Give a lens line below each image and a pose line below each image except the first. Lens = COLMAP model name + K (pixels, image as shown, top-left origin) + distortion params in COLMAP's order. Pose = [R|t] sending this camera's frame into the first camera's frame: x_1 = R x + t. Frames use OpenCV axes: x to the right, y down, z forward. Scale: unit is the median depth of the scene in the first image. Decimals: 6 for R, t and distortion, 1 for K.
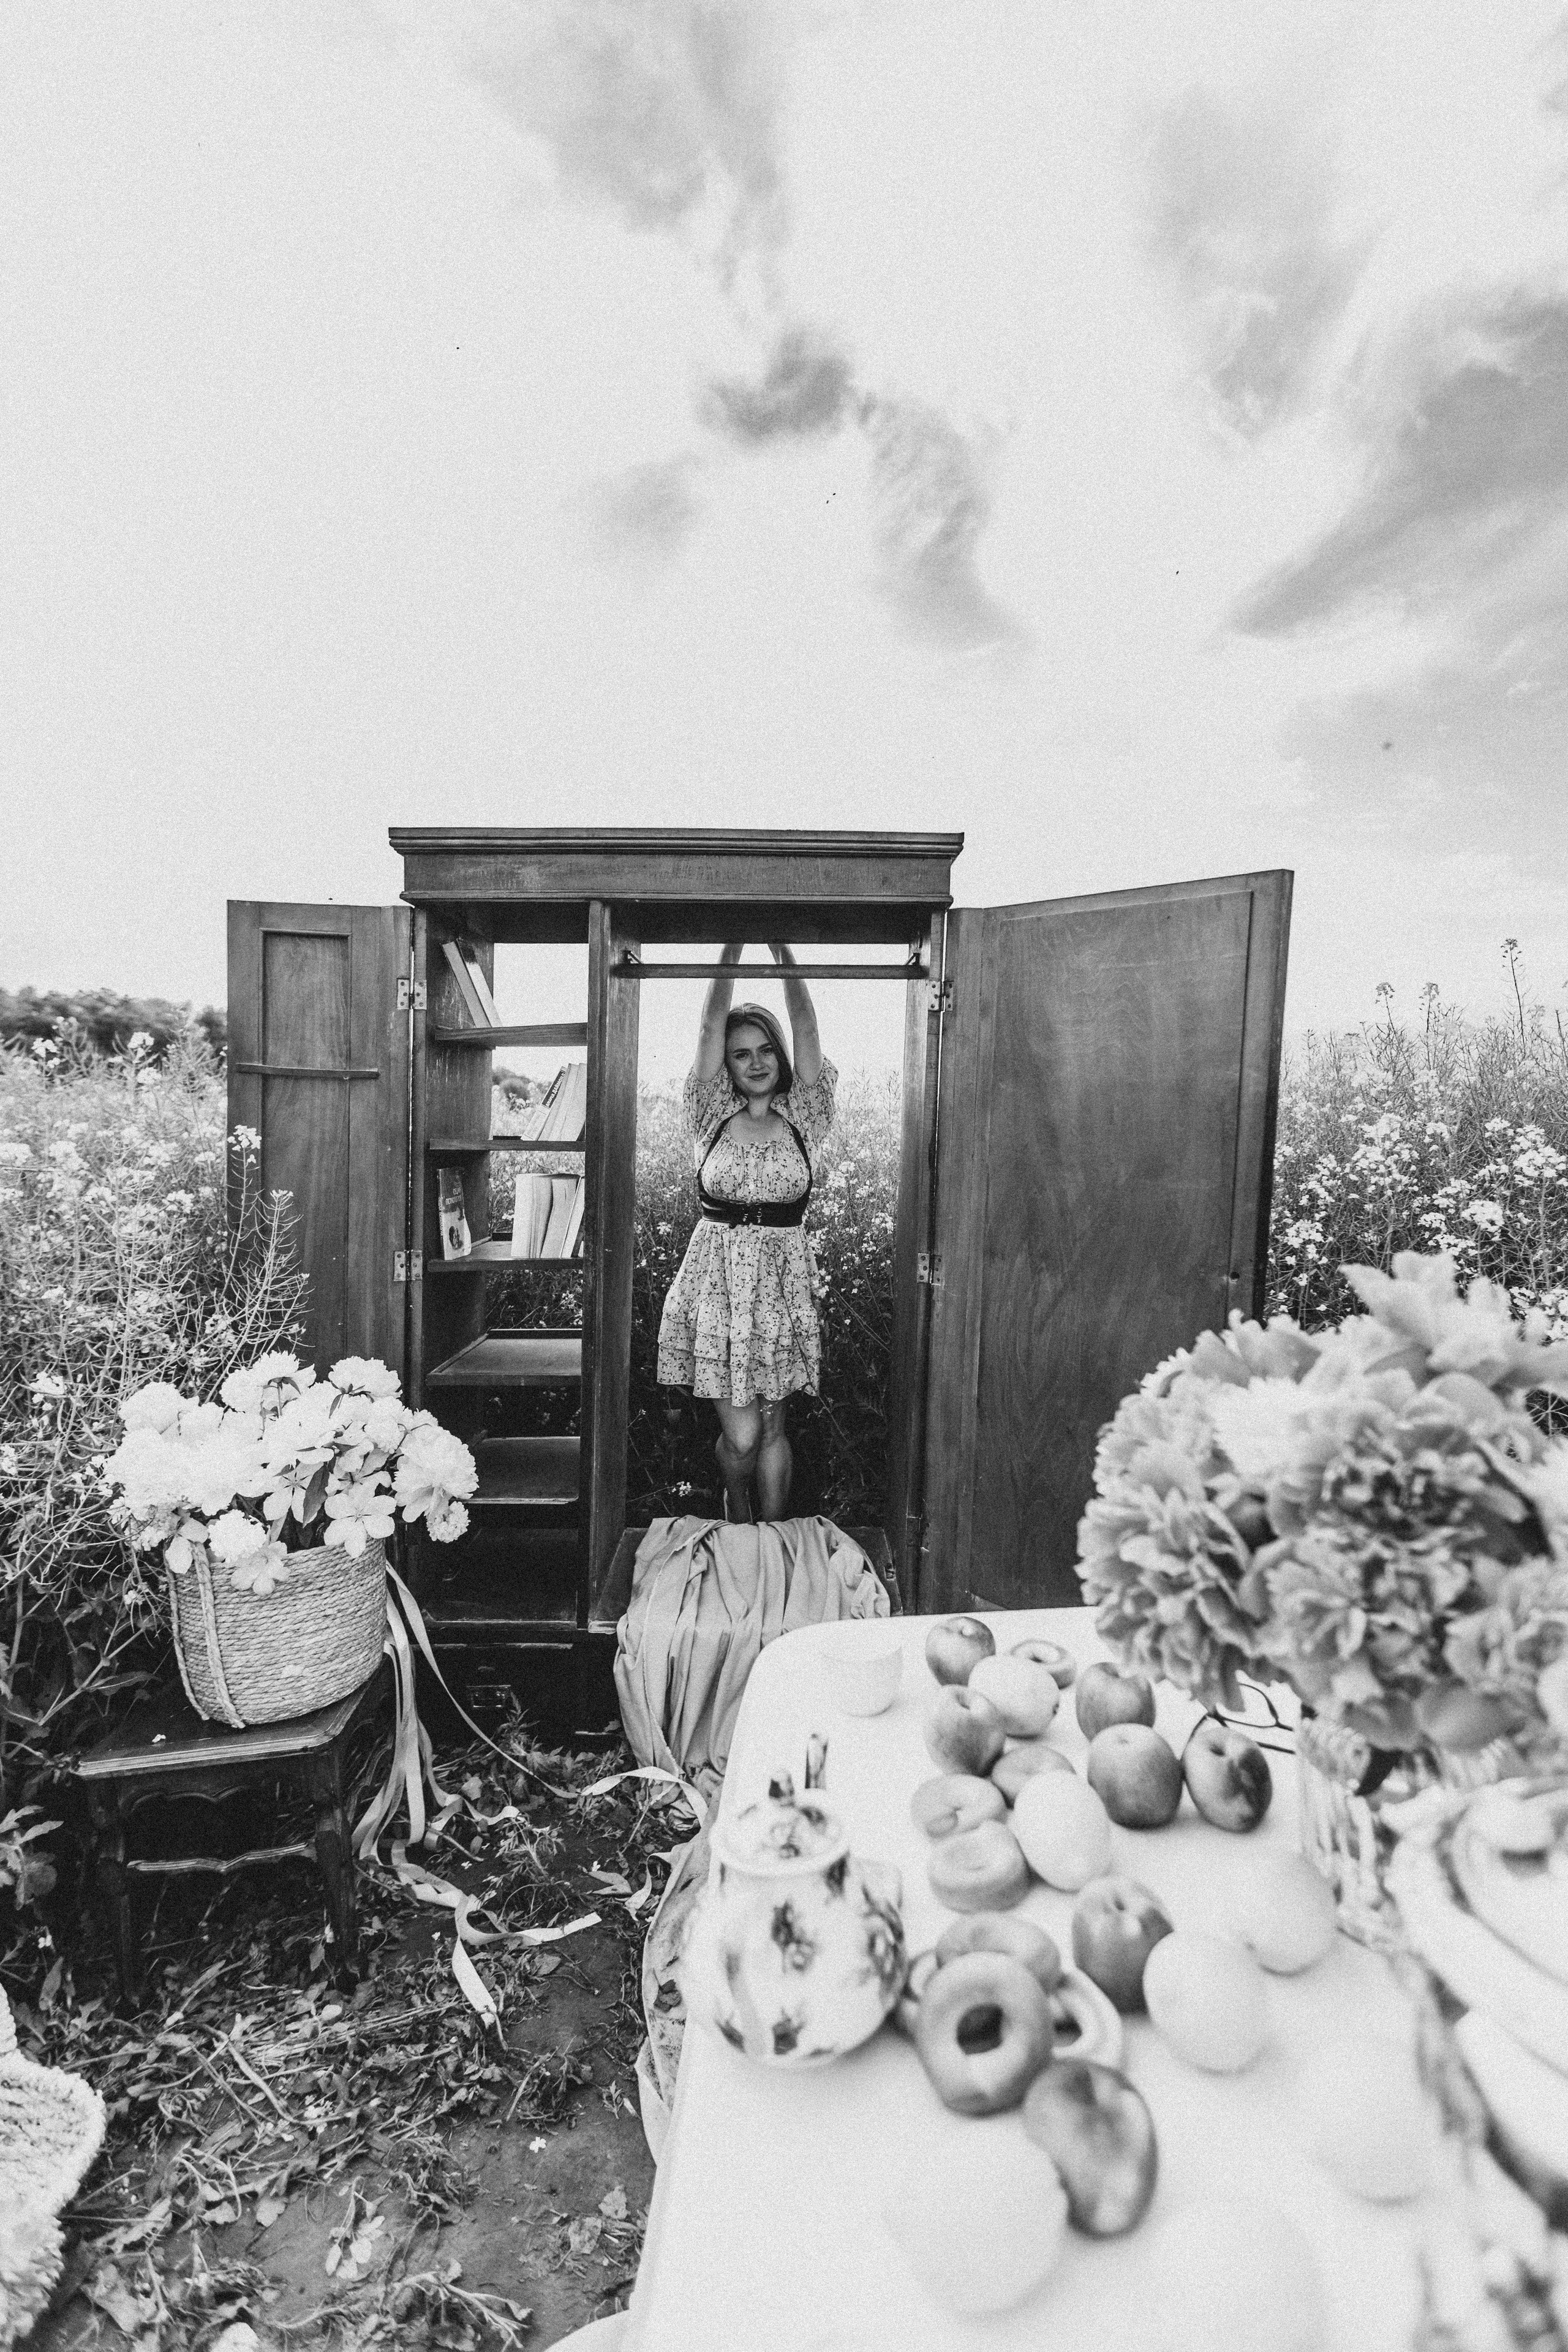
lens RADIAL K [[1161.6, 0, 793.0], [0, 1161.6, 1182.3], [0, 0, 1]] dist [-0.000307, 0.000883]
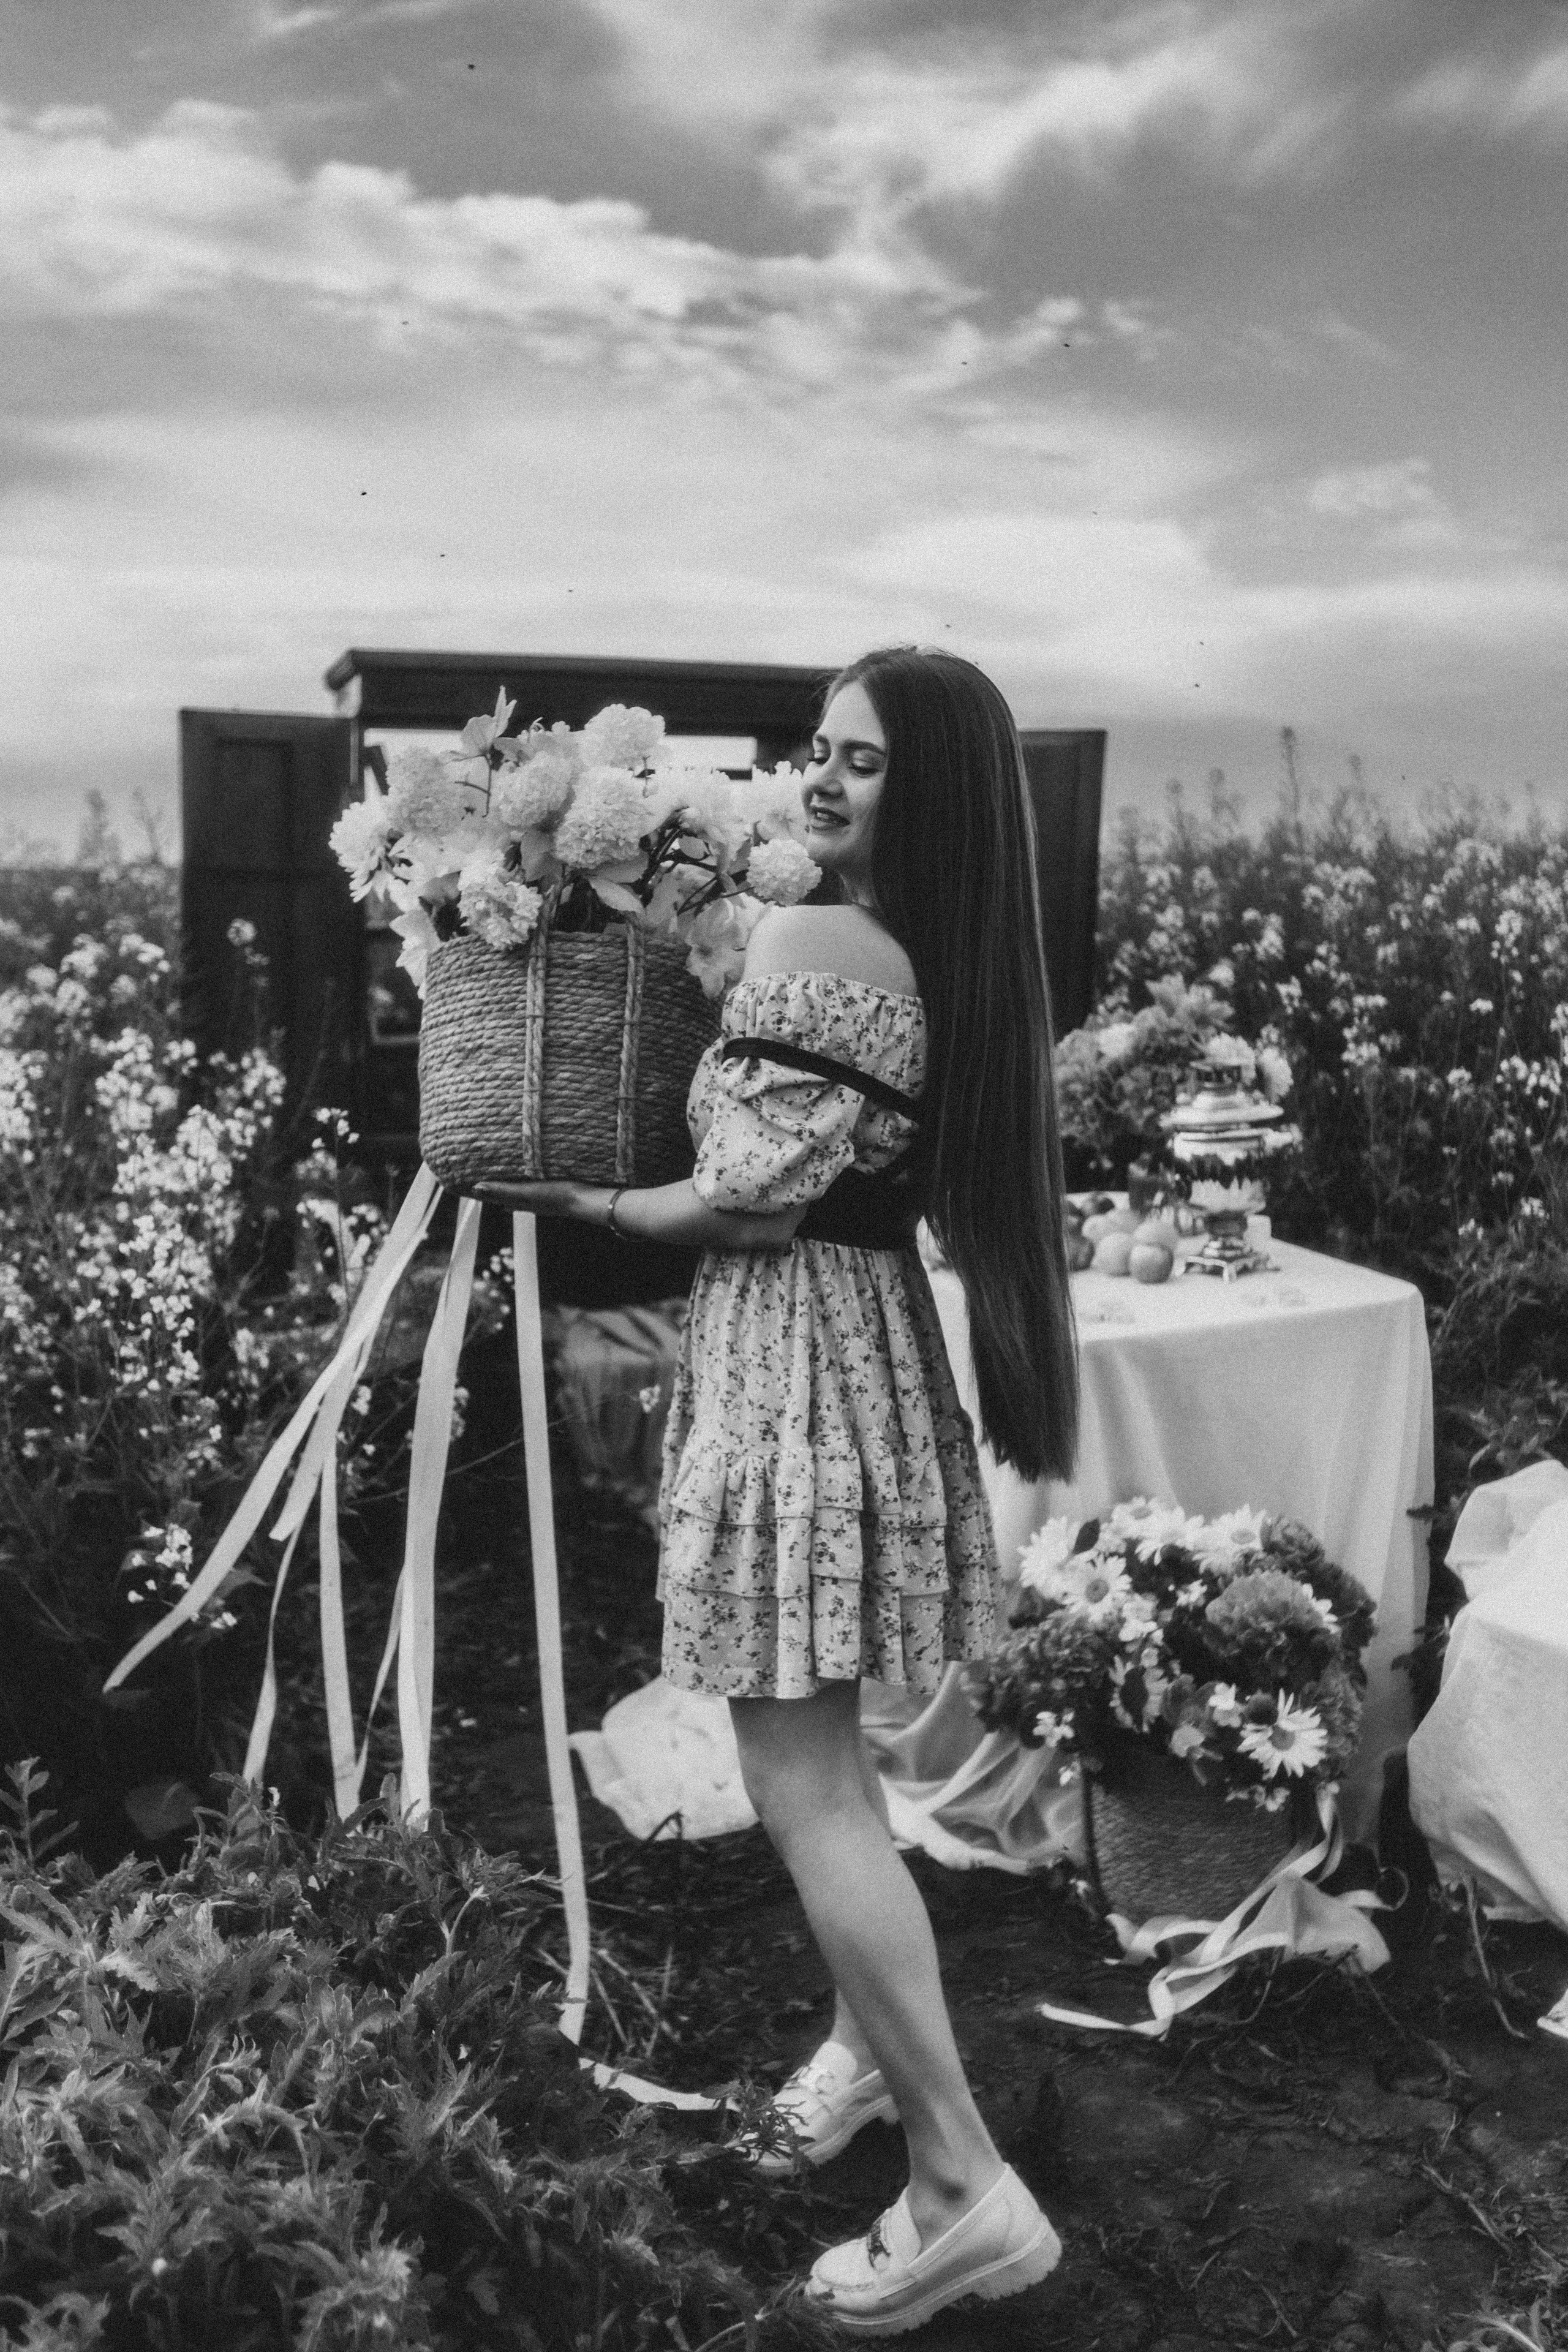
lens RADIAL K [[2266.9, 0, 789.7], [0, 2266.9, 1175.1], [0, 0, 1]] dist [-0.016167, 0.000000]
pose [[0.957197, -0.037865, 0.286950, -0.587666], [0.016515, 0.996936, 0.076463, 0.036168], [-0.288966, -0.068451, 0.954889, -1.217698]]
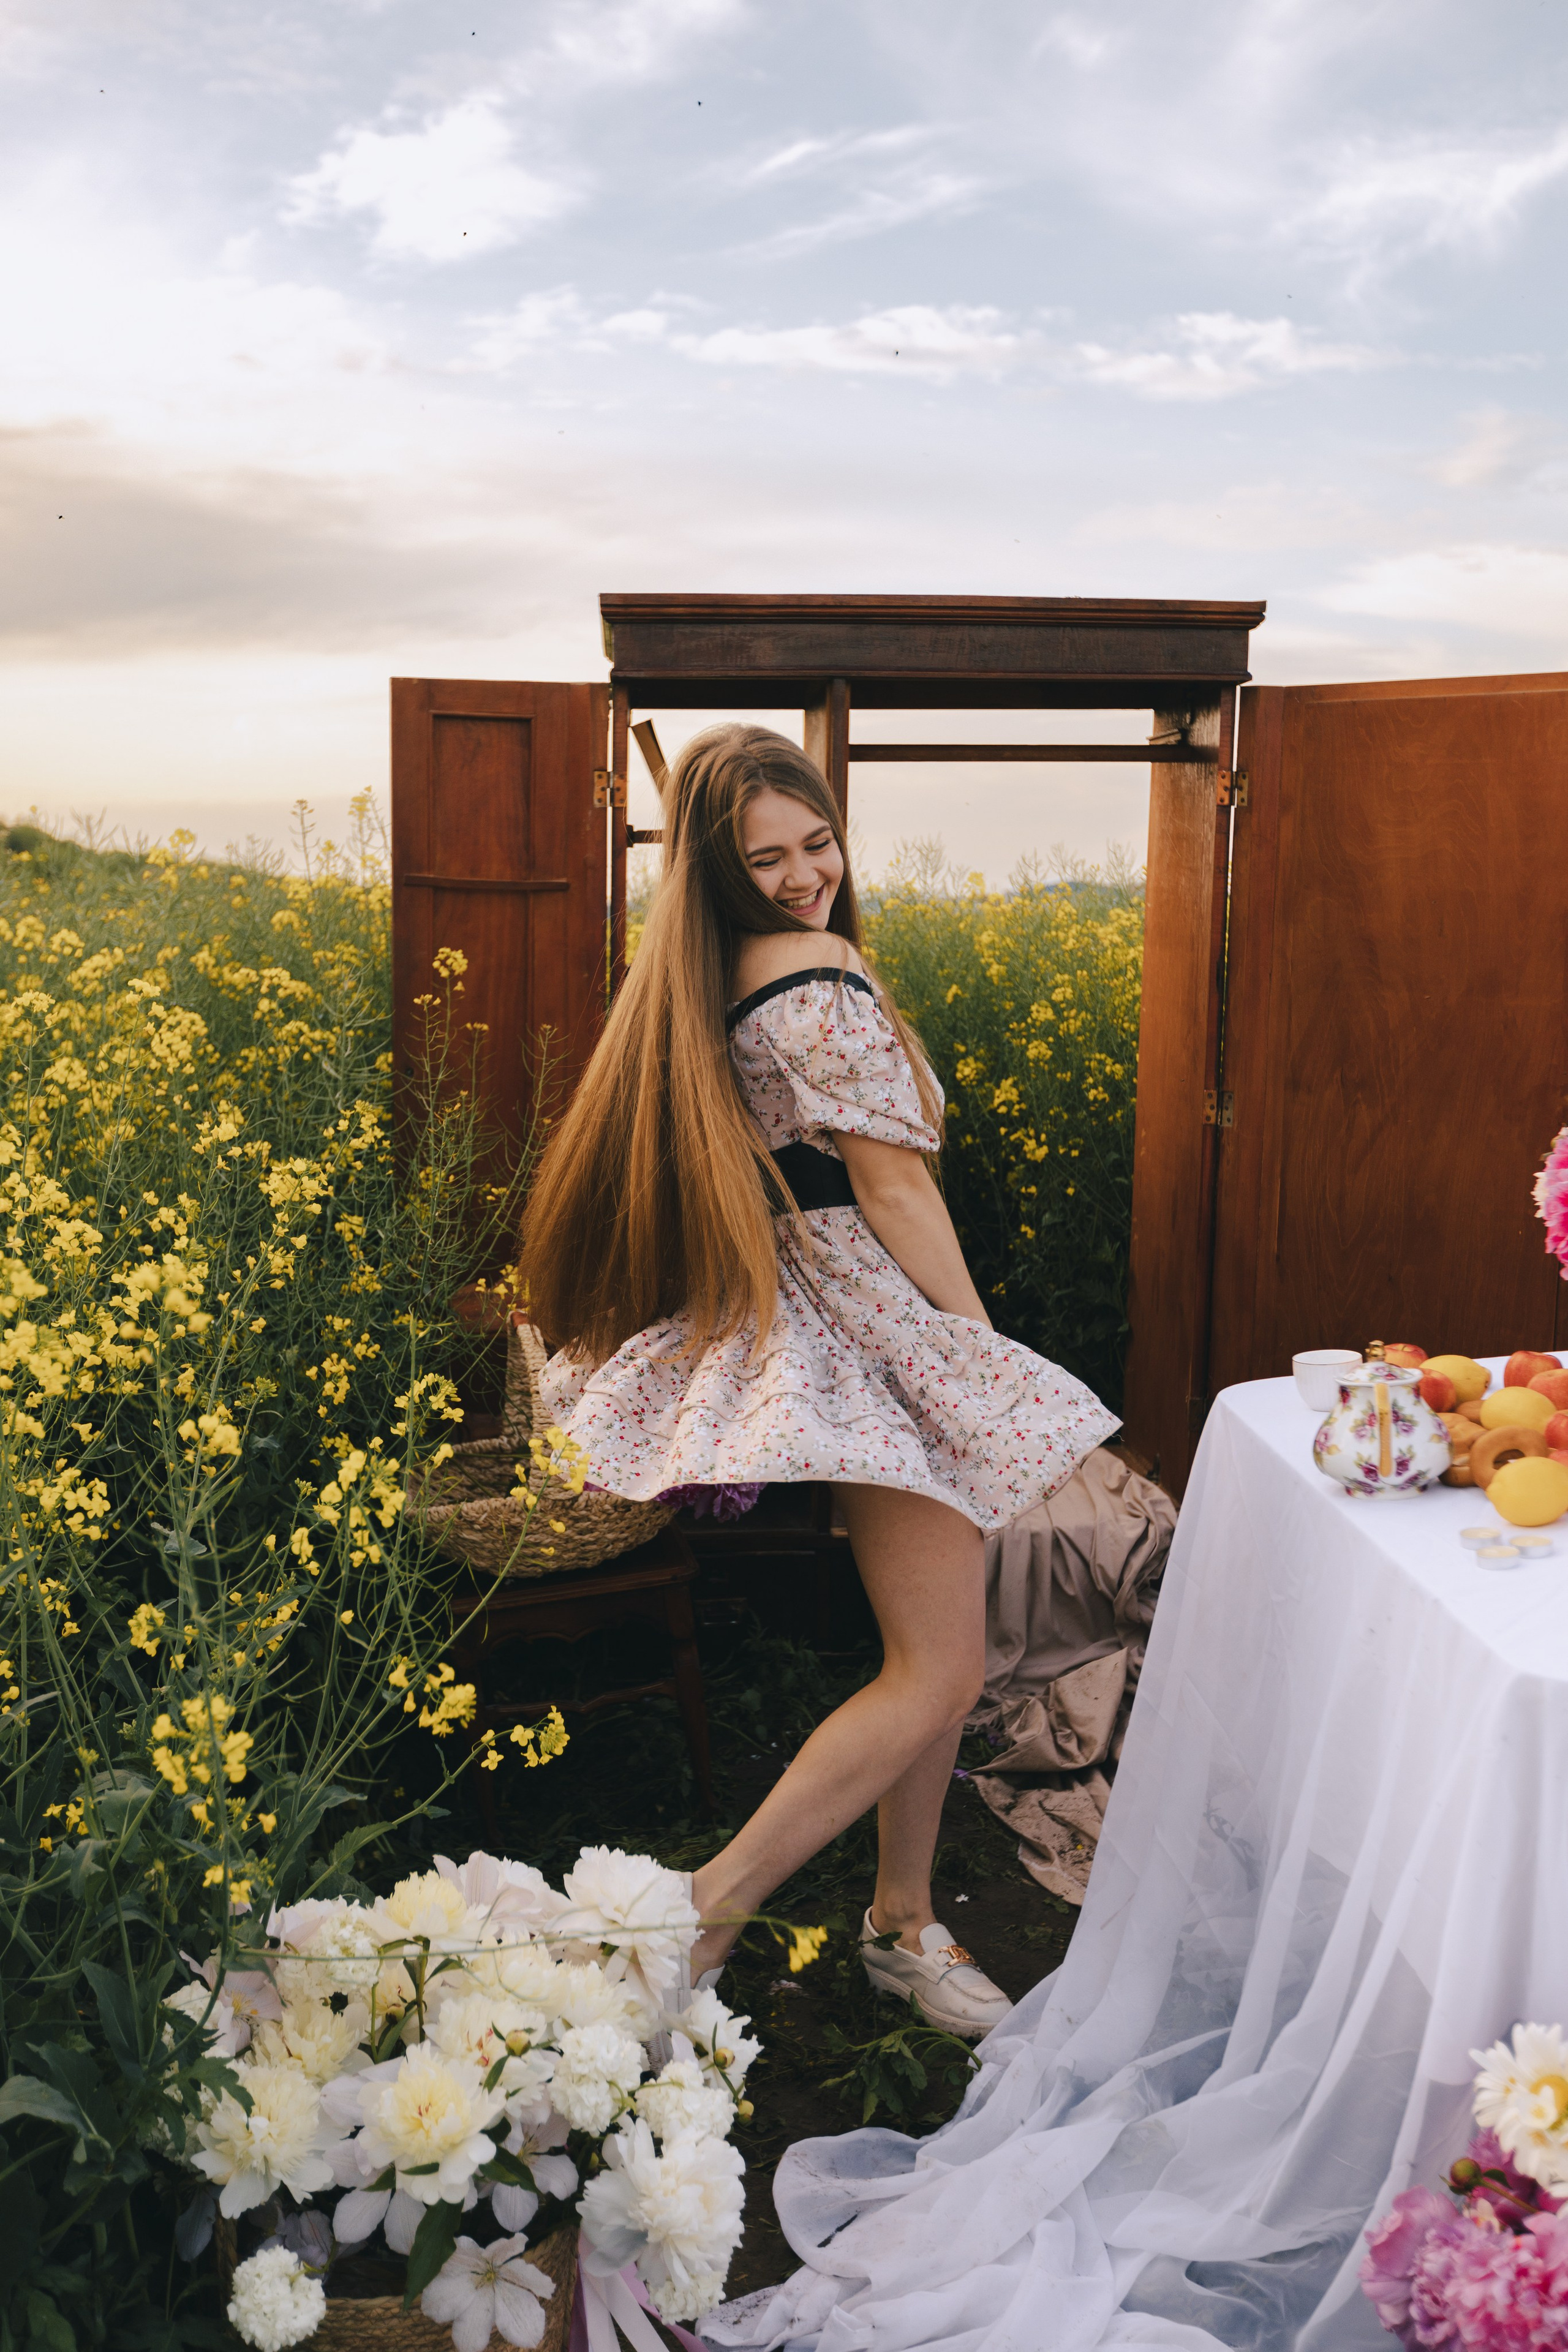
lens RADIAL K [[2266.9, 0, 784.6], [0, 2266.9, 1182.1], [0, 0, 1]] dist [-0.016167, 0.000000]
pose [[0.996796, -0.018939, 0.077705, -0.351771], [0.014273, 0.998086, 0.060168, 0.025398], [-0.078696, -0.058866, 0.995159, -0.680574]]
